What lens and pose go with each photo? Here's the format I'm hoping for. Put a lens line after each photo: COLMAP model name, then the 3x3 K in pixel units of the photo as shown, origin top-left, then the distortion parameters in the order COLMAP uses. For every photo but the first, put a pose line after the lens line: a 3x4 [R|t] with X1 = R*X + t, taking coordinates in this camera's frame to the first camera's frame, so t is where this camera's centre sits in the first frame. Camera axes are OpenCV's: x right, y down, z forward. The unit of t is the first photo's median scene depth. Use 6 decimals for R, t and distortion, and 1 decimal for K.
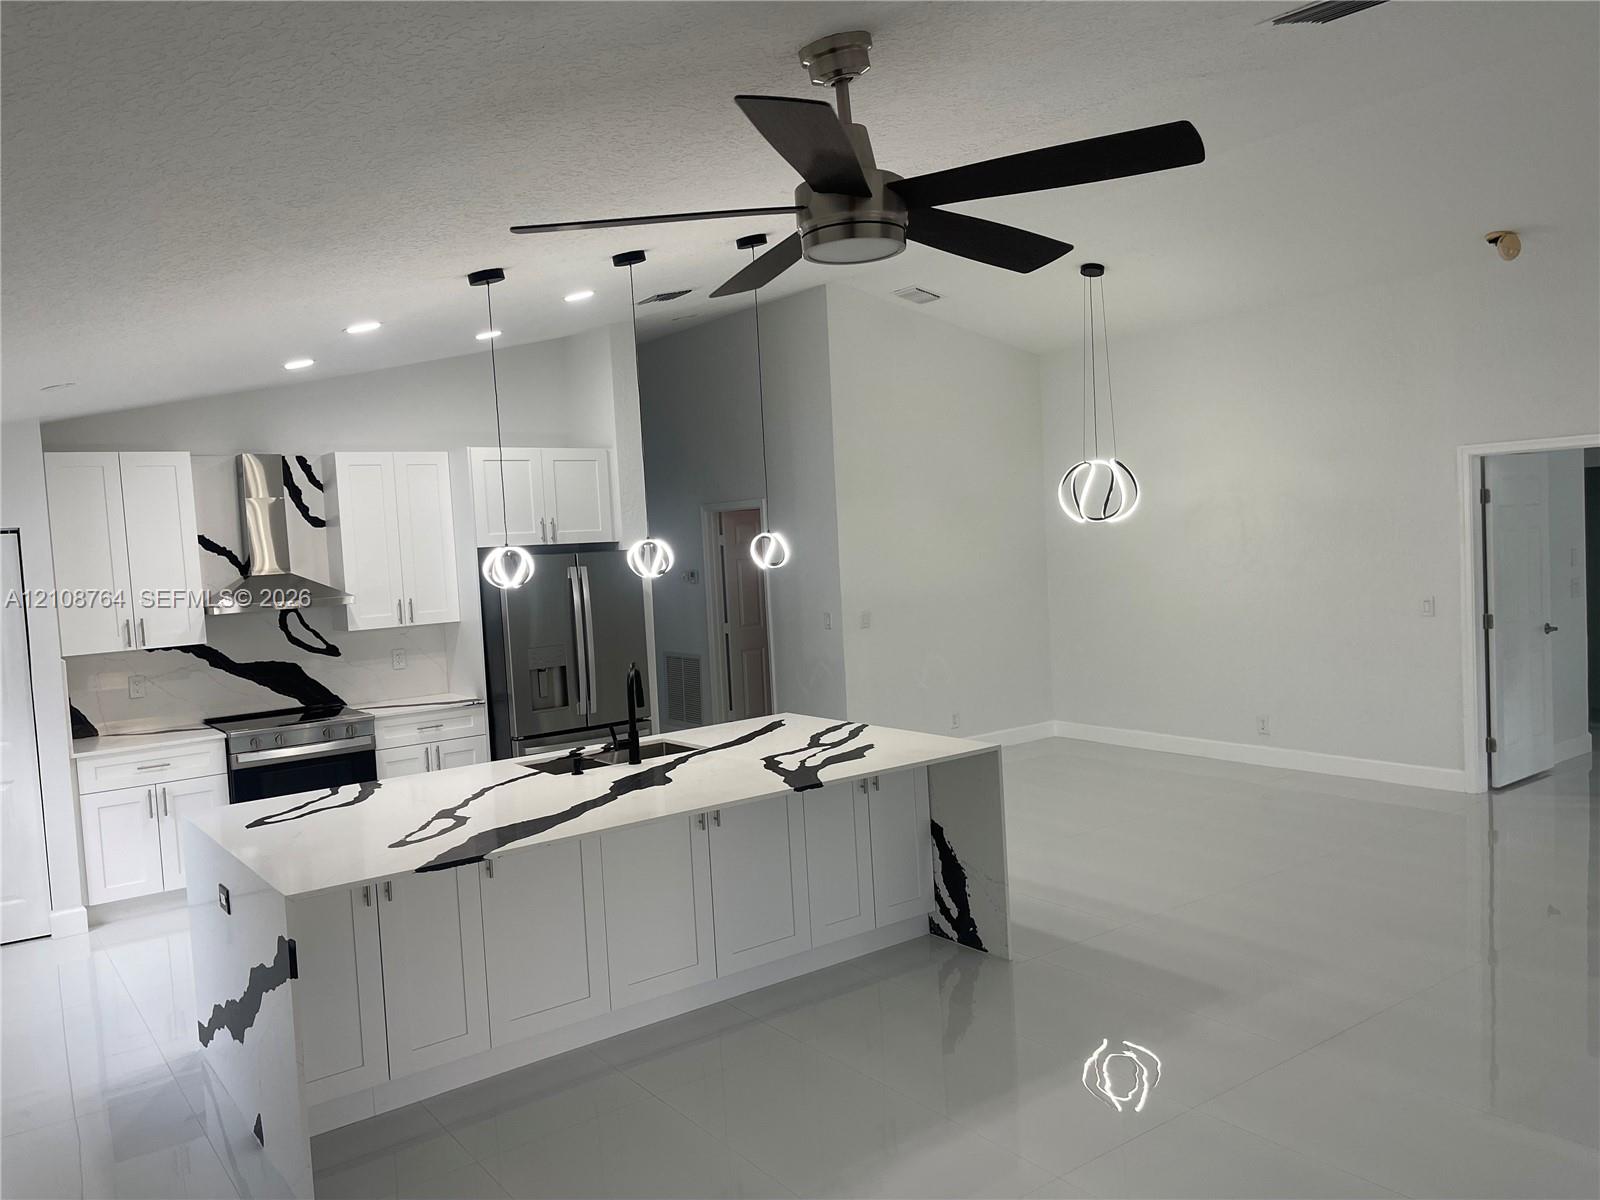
lens RADIAL K [[1160.0, 0, 800.0], [0, 1160.0, 600.0], [0, 0, 1]] dist [0.000445, 0.000370]
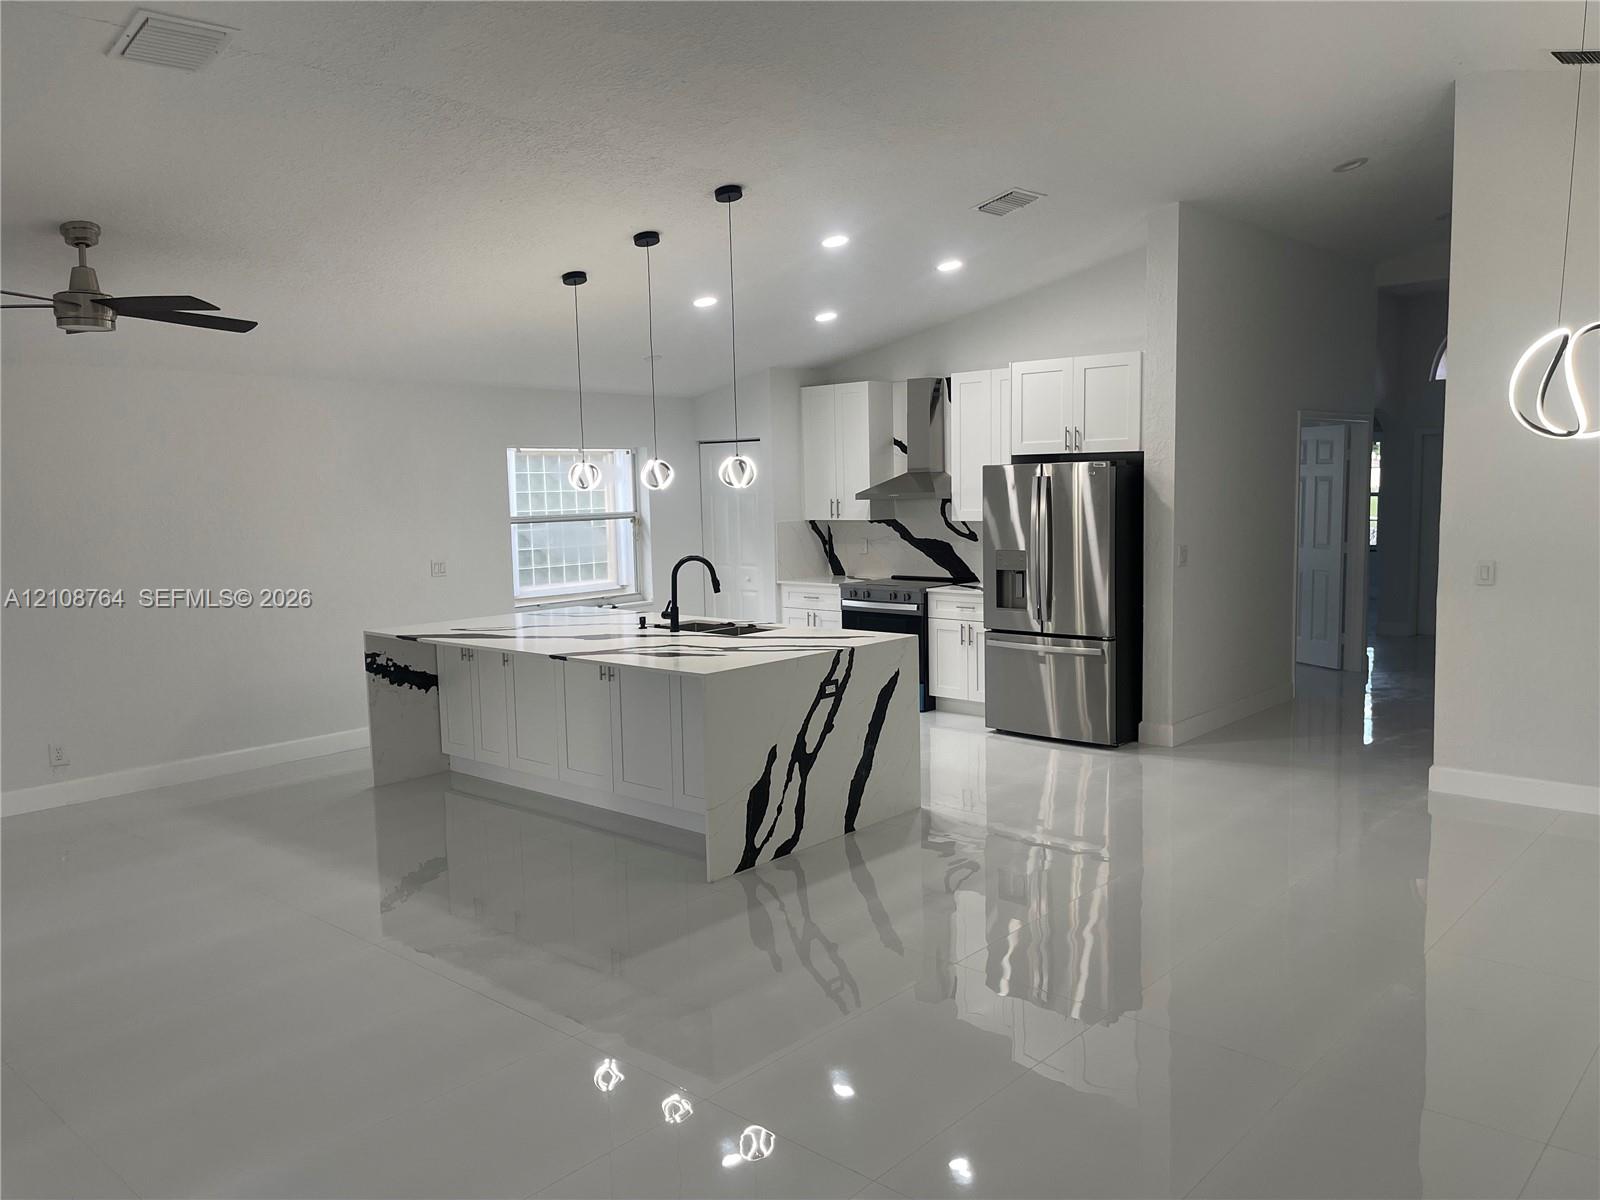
lens RADIAL K [[1178.7, 0, 800.0], [0, 1178.7, 600.0], [0, 0, 1]] dist [-0.005858, -0.002510]
pose [[0.187871, 0.141617, -0.971931, 0.836162], [-0.045778, 0.989738, 0.135363, -0.053241], [0.981126, 0.019062, 0.192426, 0.629066]]
